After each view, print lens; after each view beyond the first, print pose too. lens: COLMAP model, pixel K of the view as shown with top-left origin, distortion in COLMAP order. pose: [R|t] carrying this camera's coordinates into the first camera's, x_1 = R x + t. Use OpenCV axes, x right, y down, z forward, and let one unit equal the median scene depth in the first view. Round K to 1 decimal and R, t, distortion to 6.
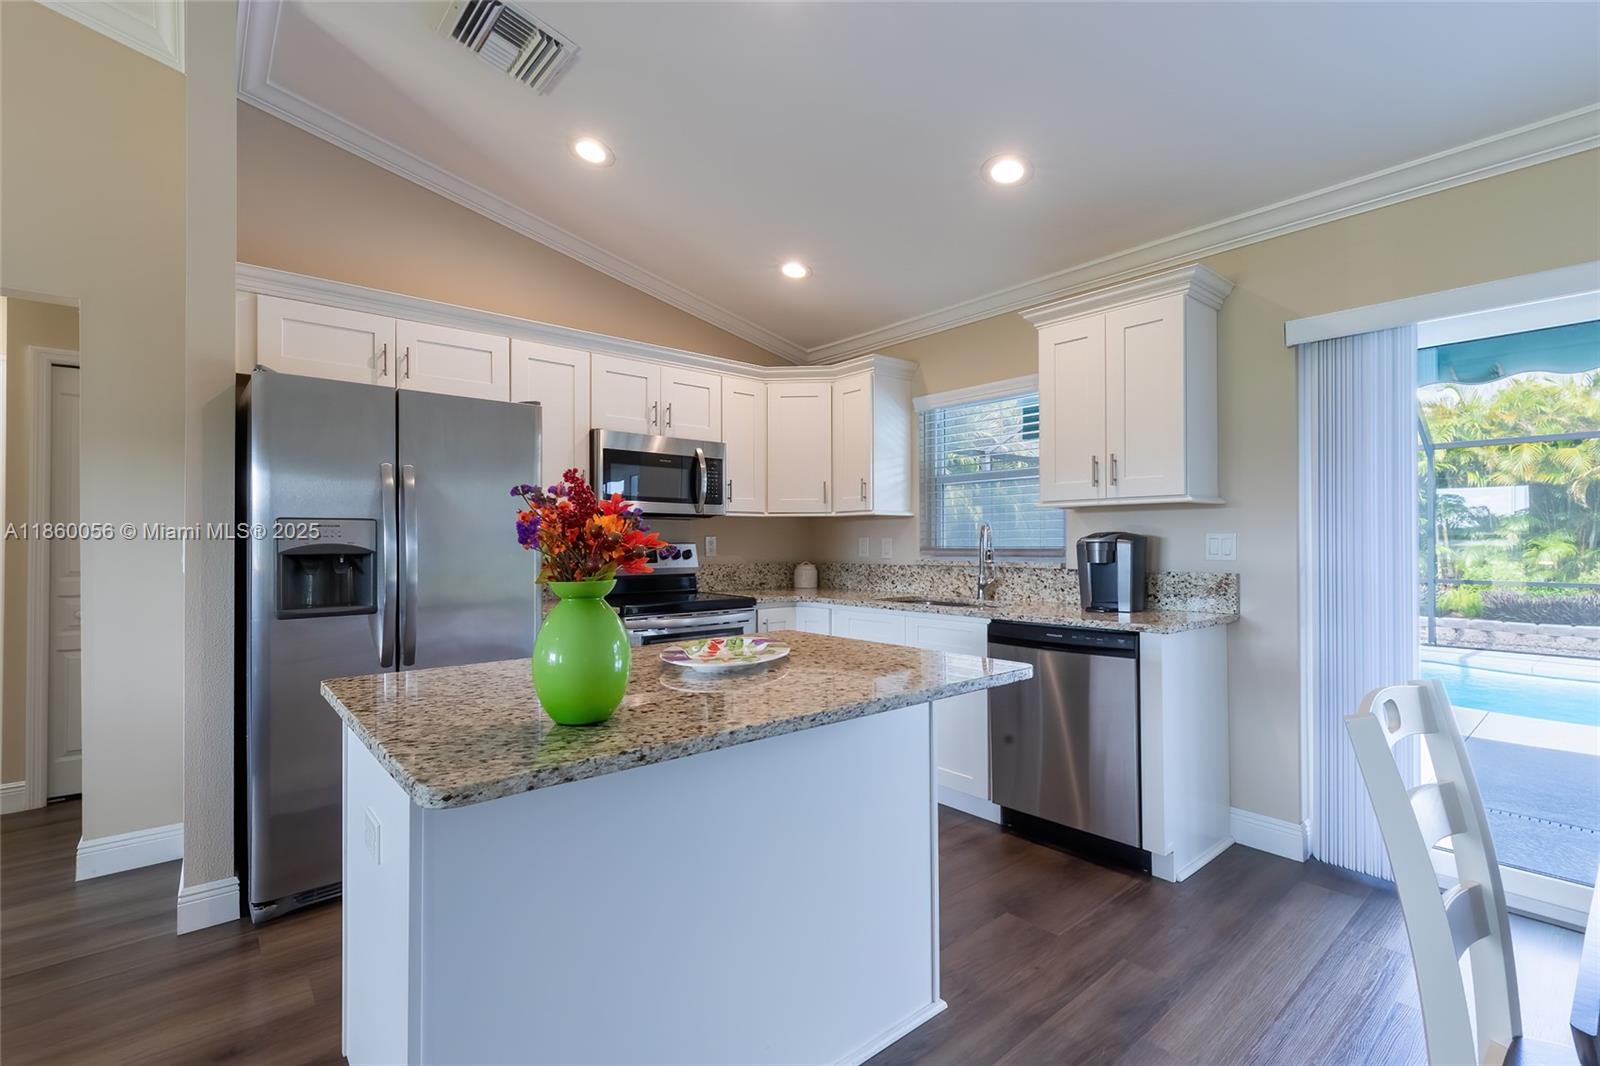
lens RADIAL K [[725.5, 0, 791.7], [0, 725.5, 538.5], [0, 0, 1]] dist [0.008237, -0.000602]
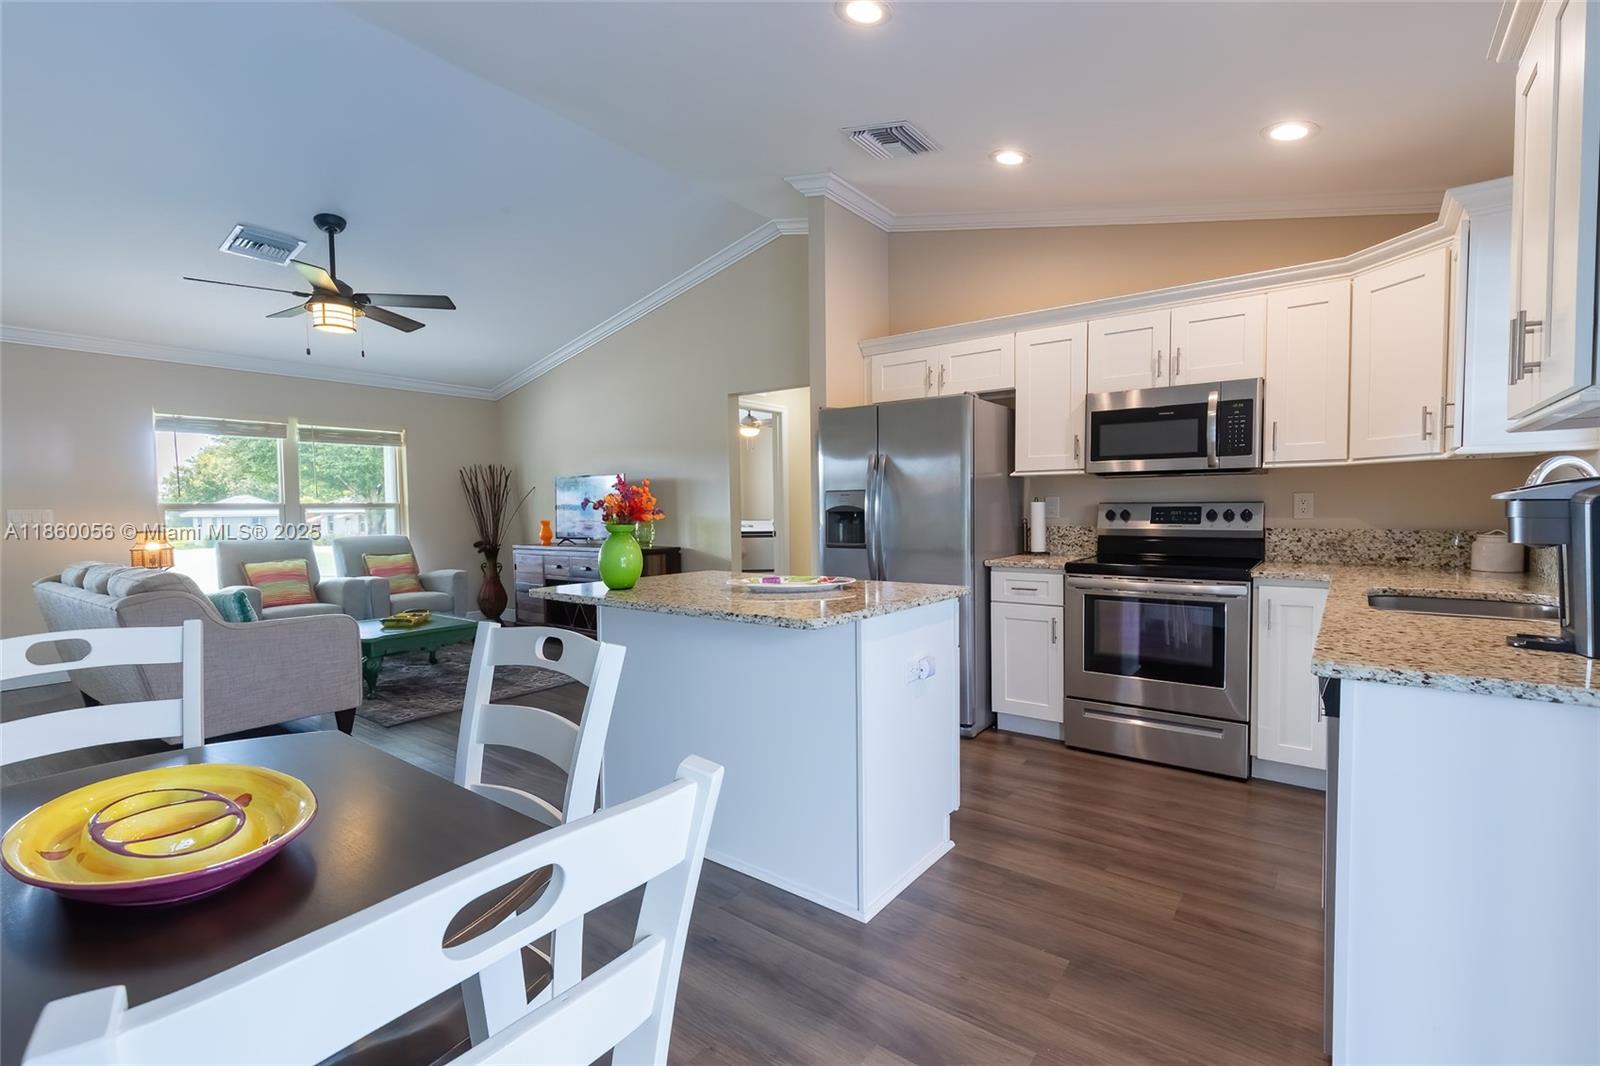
lens RADIAL K [[725.5, 0, 798.1], [0, 725.5, 534.0], [0, 0, 1]] dist [0.008237, -0.000602]
pose [[0.215209, 0.039882, -0.975753, 0.794066], [0.015040, 0.998912, 0.044146, -0.001821], [0.976452, -0.024176, 0.214375, 0.427783]]
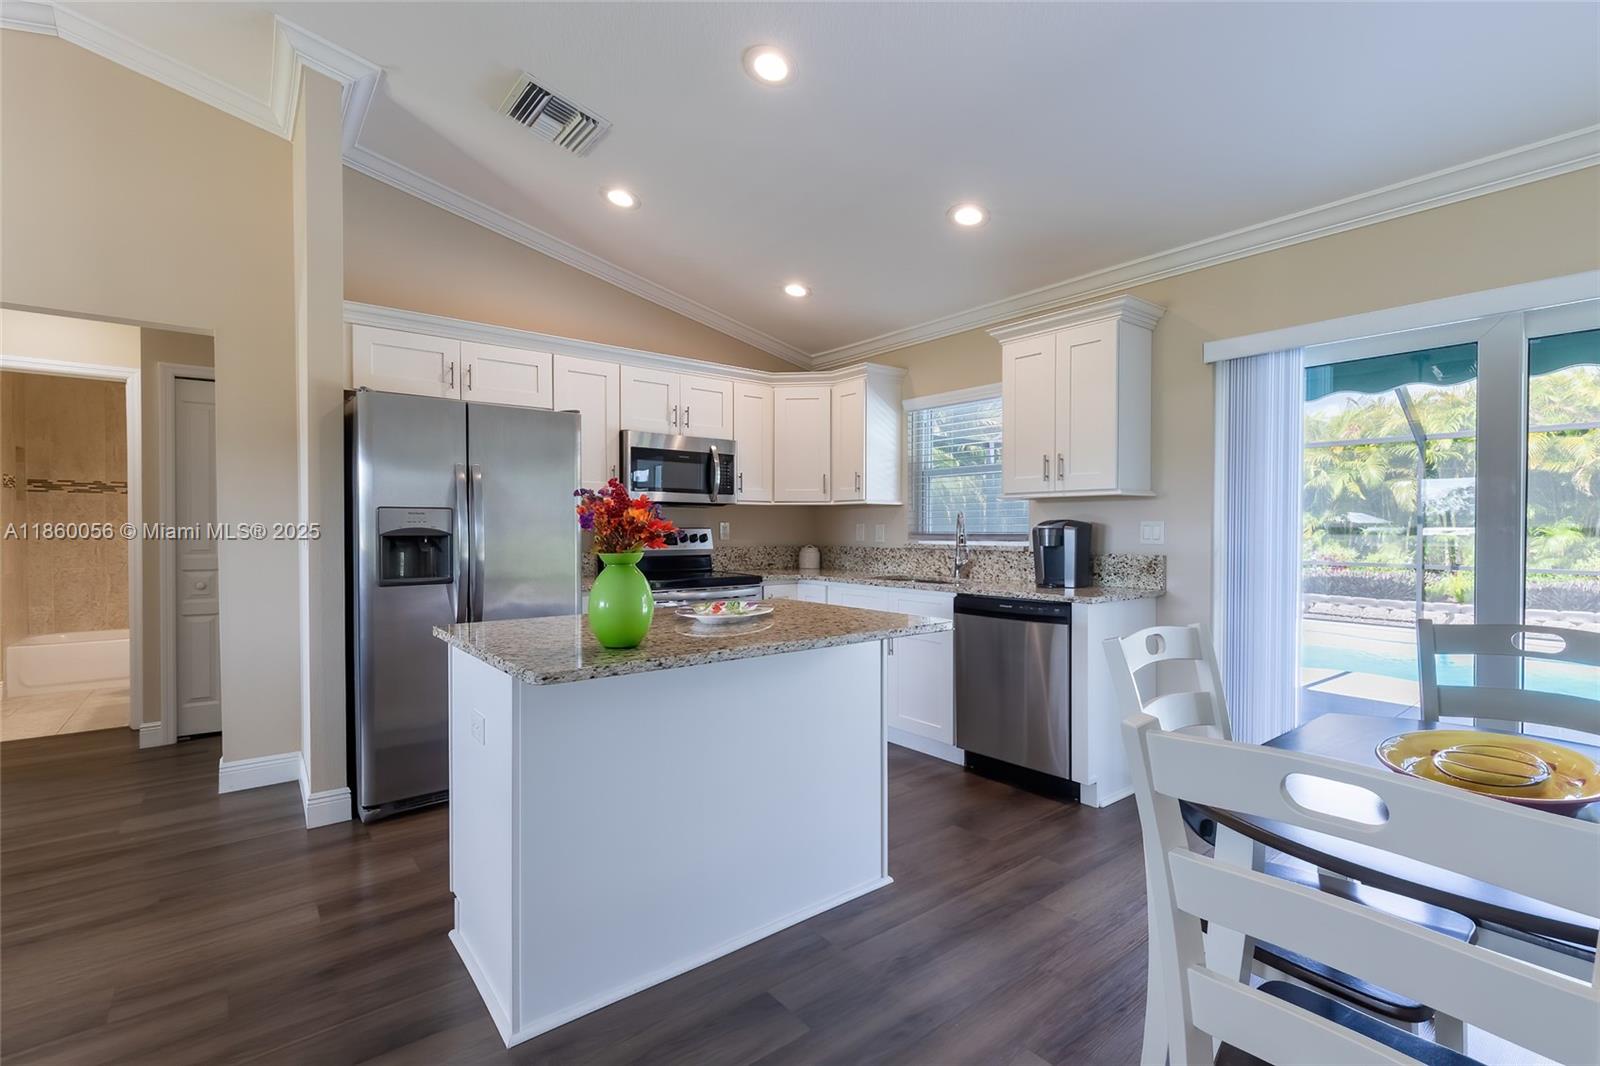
lens RADIAL K [[725.5, 0, 790.8], [0, 725.5, 540.4], [0, 0, 1]] dist [0.008237, -0.000602]
pose [[0.999422, 0.003953, -0.033772, 0.044471], [-0.003179, 0.999731, 0.022955, -0.001219], [0.033854, -0.022834, 0.999166, -0.191628]]
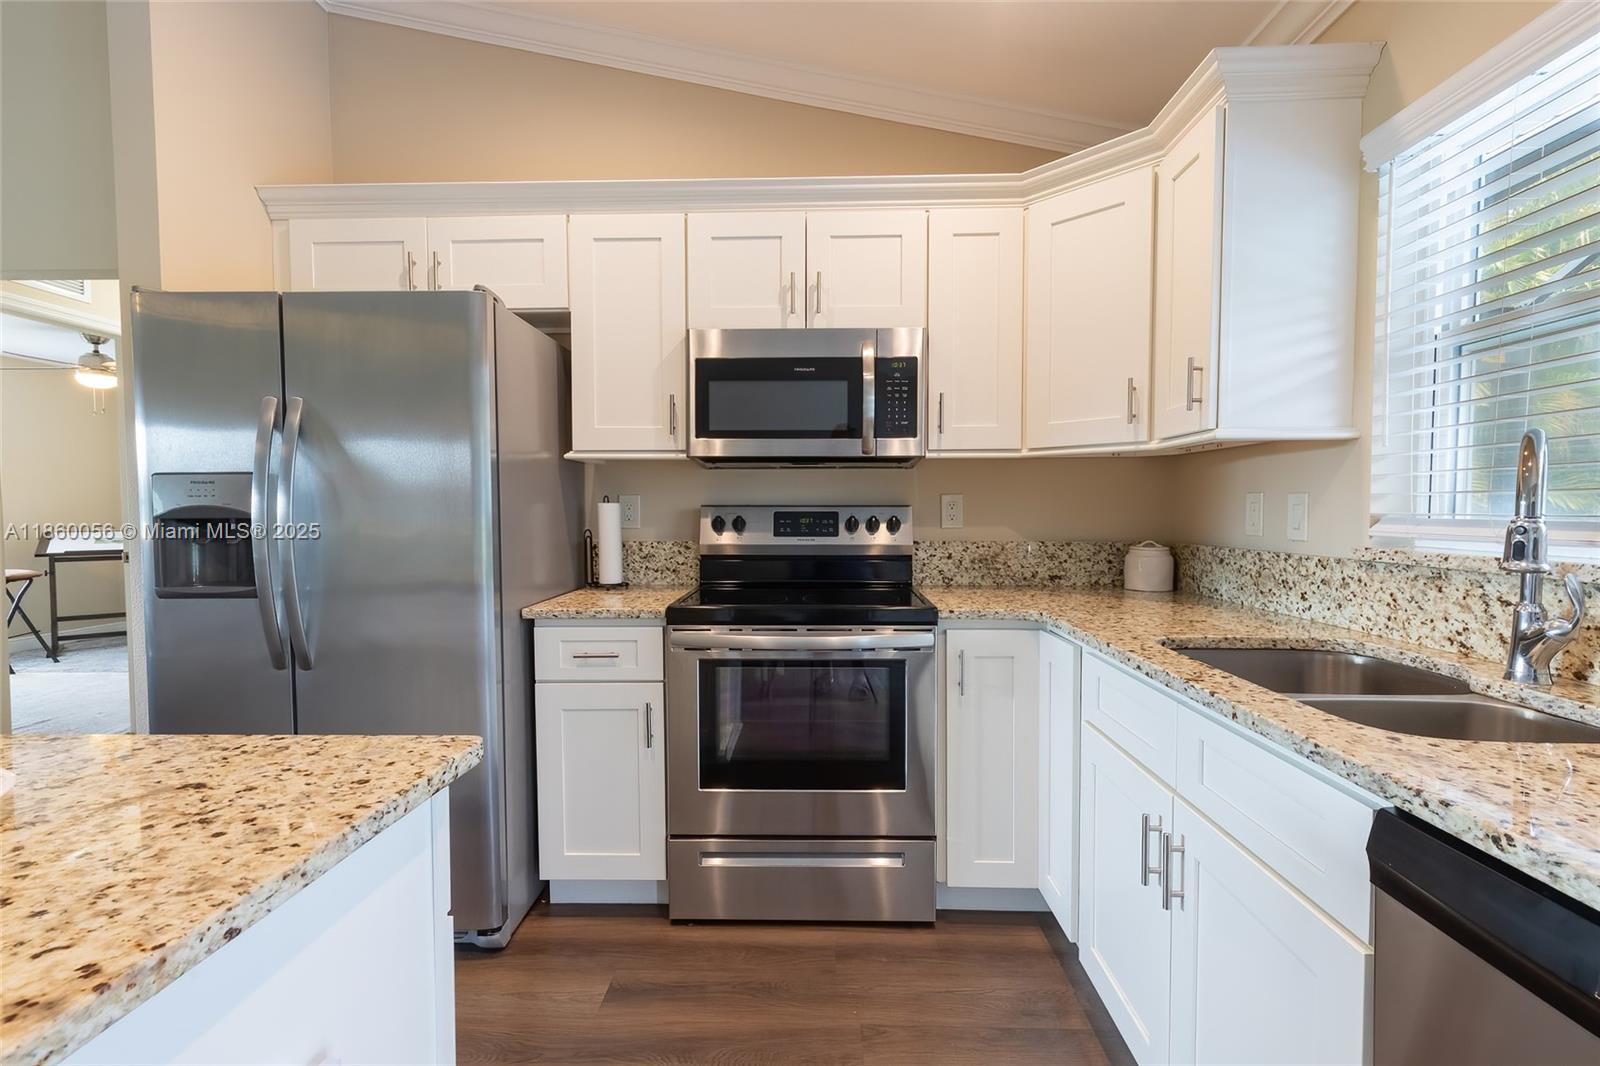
lens RADIAL K [[725.5, 0, 806.4], [0, 725.5, 537.1], [0, 0, 1]] dist [0.008237, -0.000602]
pose [[0.745917, 0.028825, -0.665415, 0.293107], [0.002799, 0.998919, 0.046410, 0.006225], [0.666033, -0.036481, 0.745030, 0.682981]]
